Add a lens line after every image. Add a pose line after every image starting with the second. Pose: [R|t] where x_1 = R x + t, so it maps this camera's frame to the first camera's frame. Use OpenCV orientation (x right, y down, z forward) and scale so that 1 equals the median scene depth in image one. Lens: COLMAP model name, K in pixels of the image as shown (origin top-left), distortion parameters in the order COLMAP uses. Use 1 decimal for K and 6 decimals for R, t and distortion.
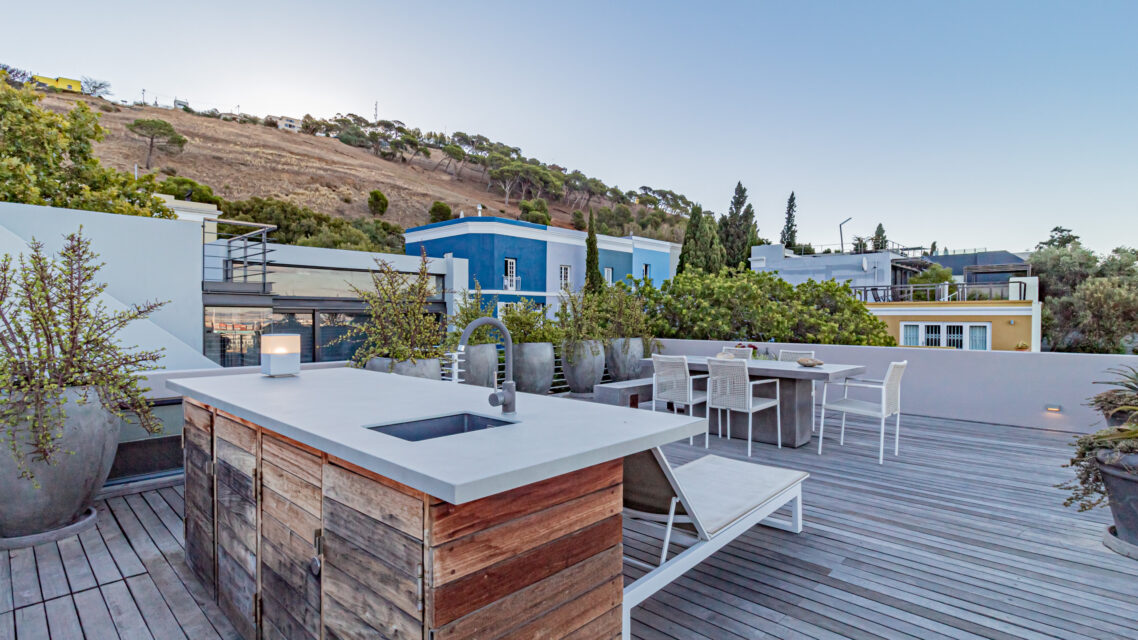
lens RADIAL K [[551.1, 0, 567.2], [0, 551.1, 321.3], [0, 0, 1]] dist [0.001523, -0.000211]
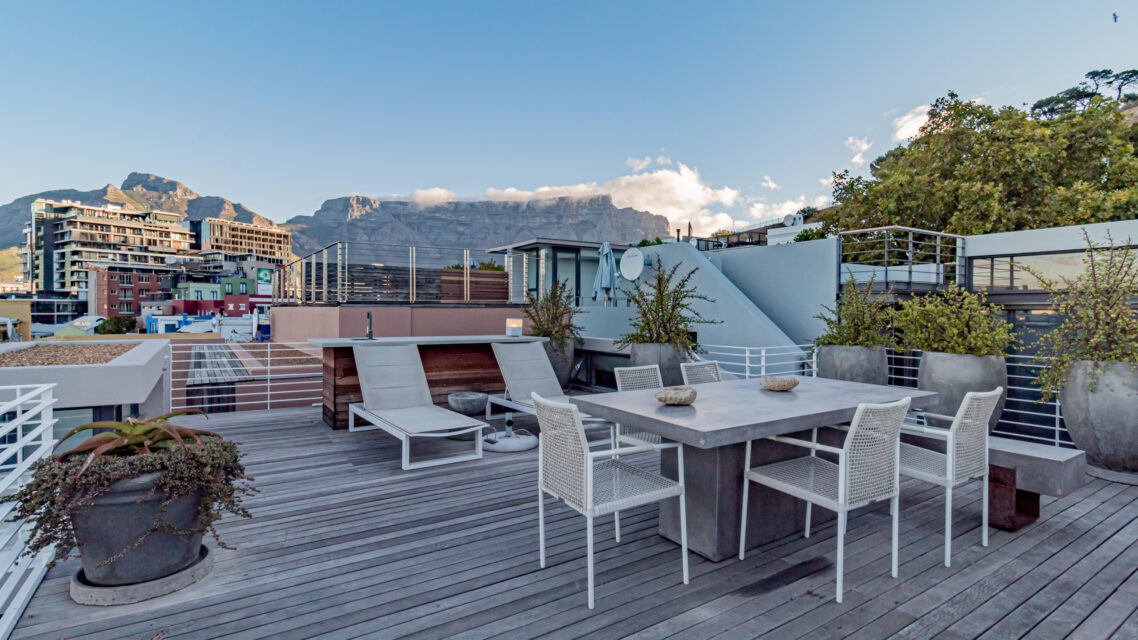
lens RADIAL K [[551.1, 0, 565.4], [0, 551.1, 319.9], [0, 0, 1]] dist [0.001523, -0.000211]
pose [[-0.231529, 0.010287, -0.972774, 0.391051], [-0.009915, 0.999867, 0.012934, -0.002071], [0.972777, 0.012640, -0.231397, 0.403188]]
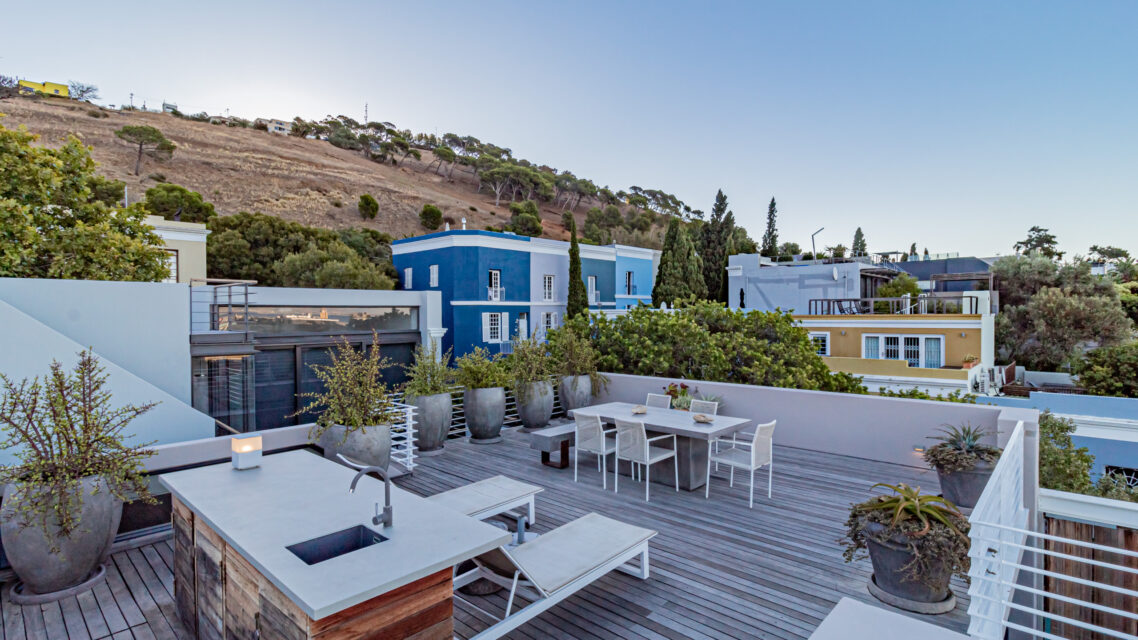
lens RADIAL K [[551.1, 0, 568.9], [0, 551.1, 319.5], [0, 0, 1]] dist [0.001523, -0.000211]
pose [[0.999874, -0.009679, 0.012570, 0.053937], [0.009642, 0.999949, 0.003043, -0.057489], [-0.012598, -0.002921, 0.999916, -0.074331]]
